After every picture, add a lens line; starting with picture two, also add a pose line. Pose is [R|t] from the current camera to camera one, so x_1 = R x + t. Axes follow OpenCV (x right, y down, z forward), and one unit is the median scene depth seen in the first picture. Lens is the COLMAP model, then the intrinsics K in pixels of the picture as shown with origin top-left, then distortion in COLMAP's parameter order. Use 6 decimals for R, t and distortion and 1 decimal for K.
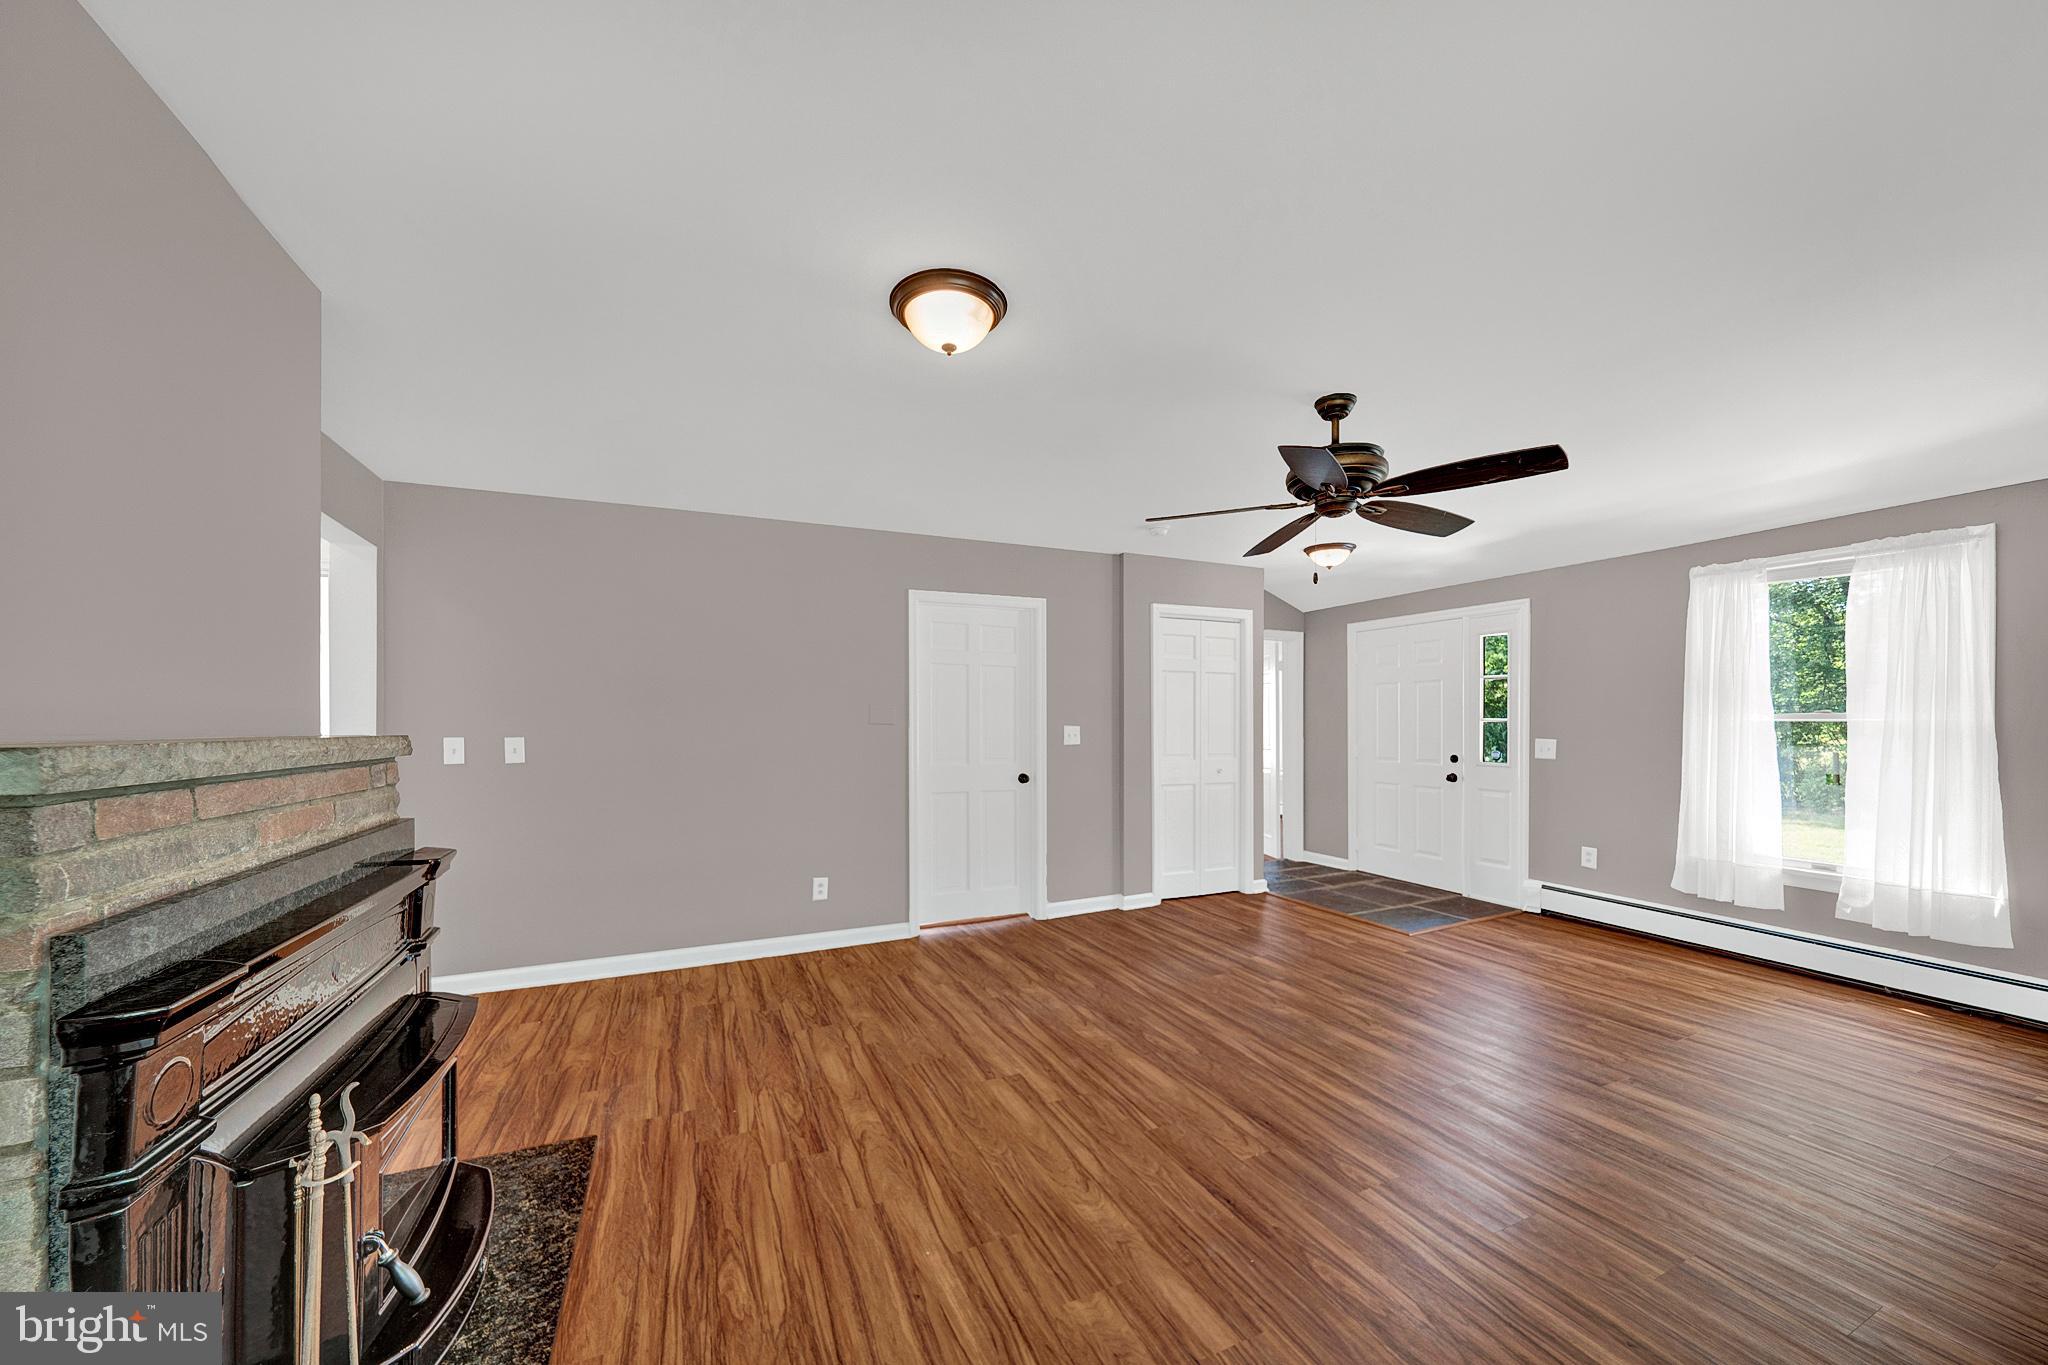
lens RADIAL K [[719.4, 0, 968.7], [0, 719.4, 723.5], [0, 0, 1]] dist [-0.001866, 0.000057]
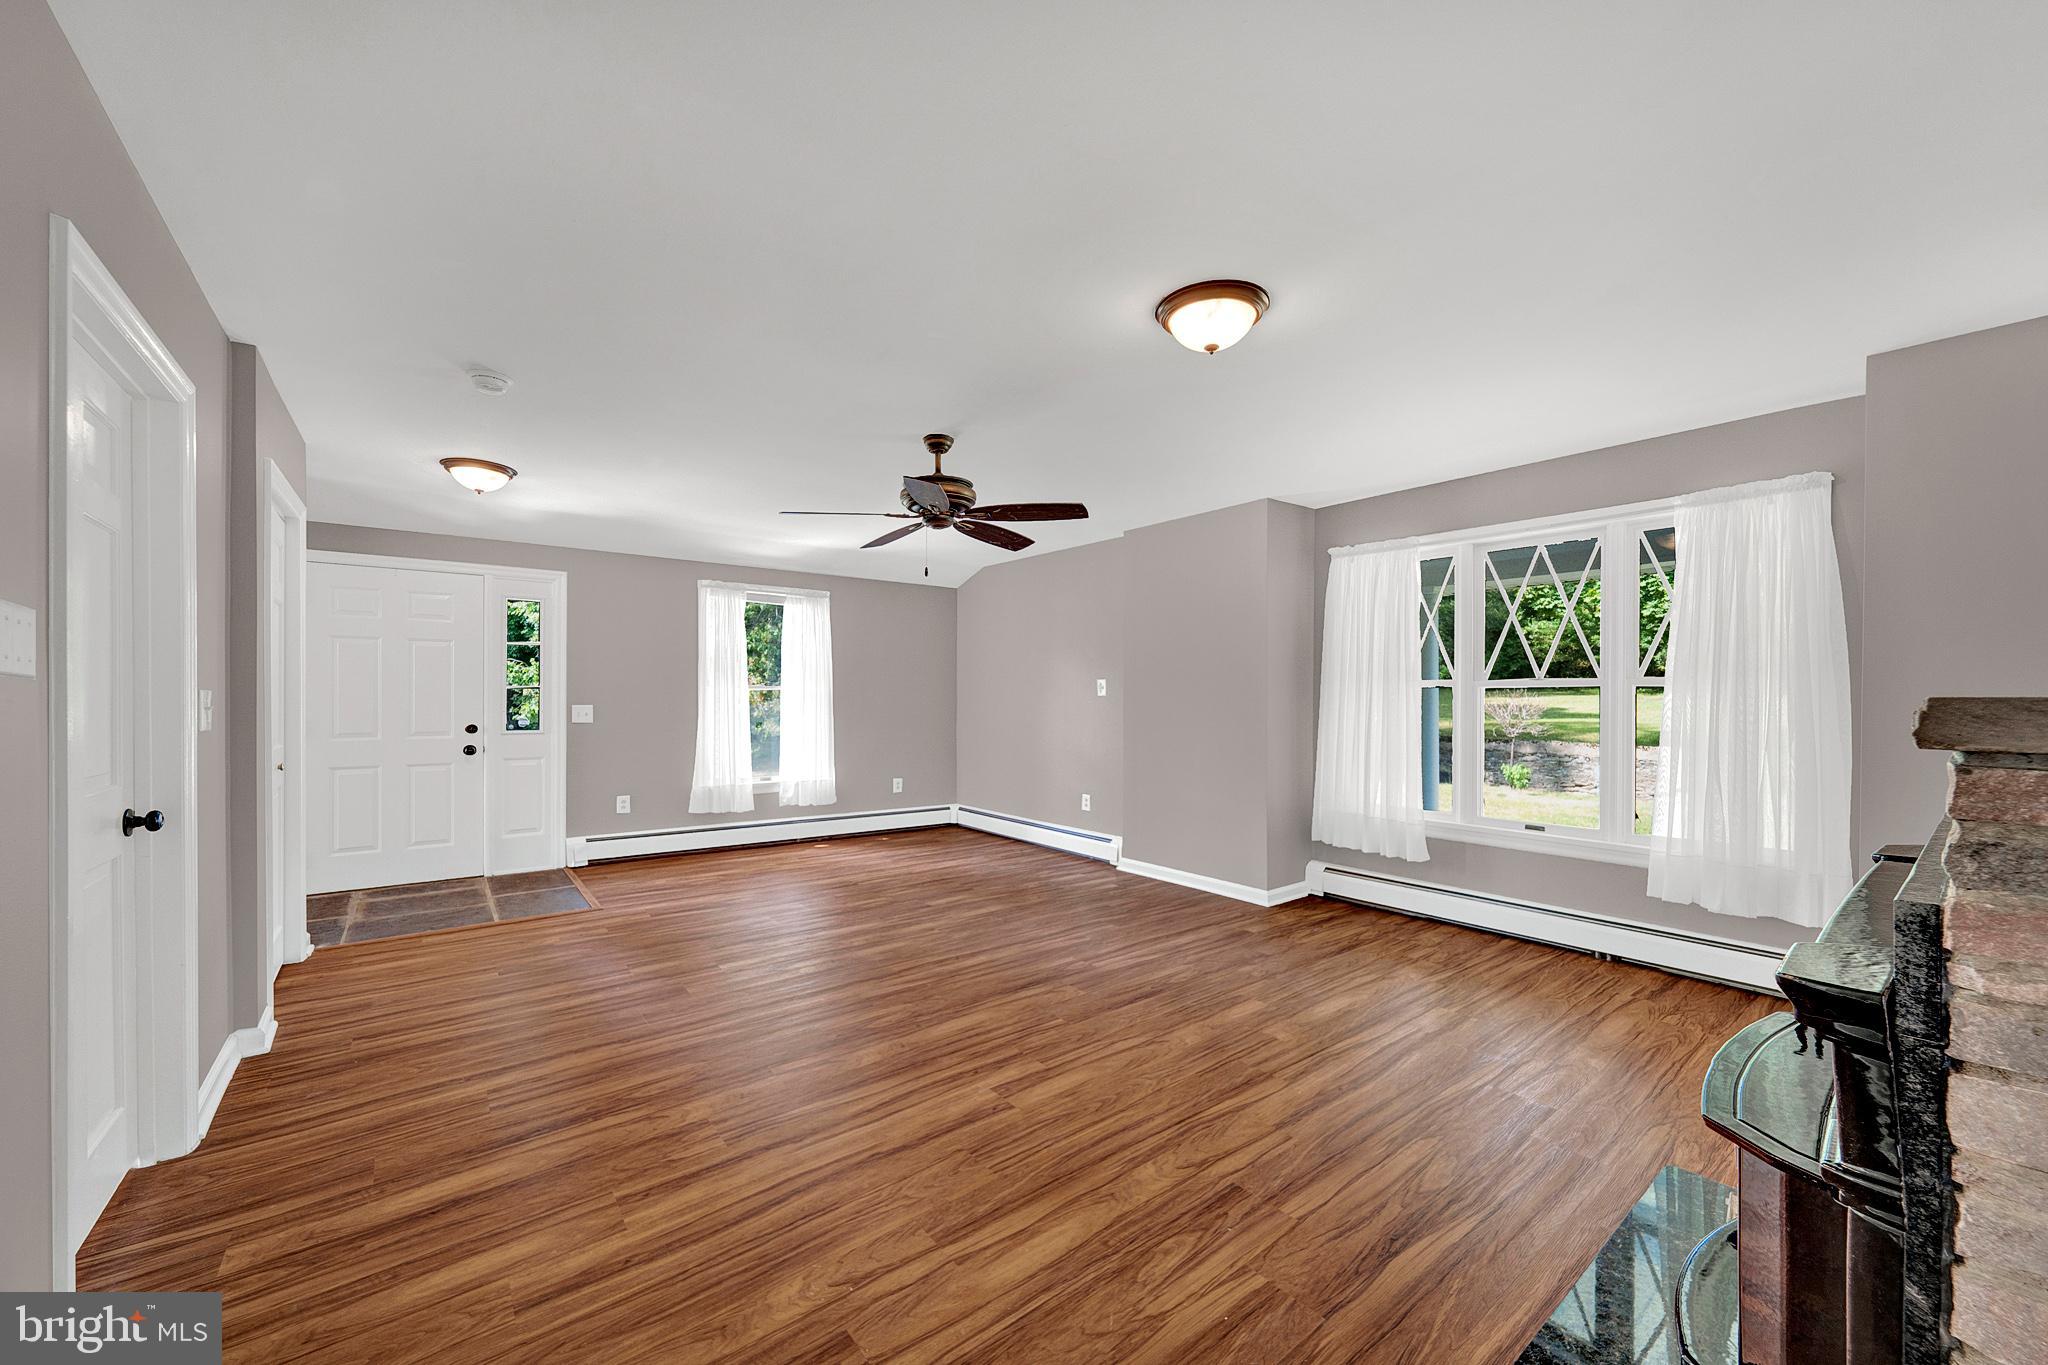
lens RADIAL K [[719.4, 0, 1017.4], [0, 719.4, 695.6], [0, 0, 1]] dist [-0.001866, 0.000057]
pose [[-0.241045, 0.000966, 0.970513, -0.675197], [-0.003901, 0.999990, -0.001964, 0.011712], [-0.970506, -0.004259, -0.241039, 1.020949]]
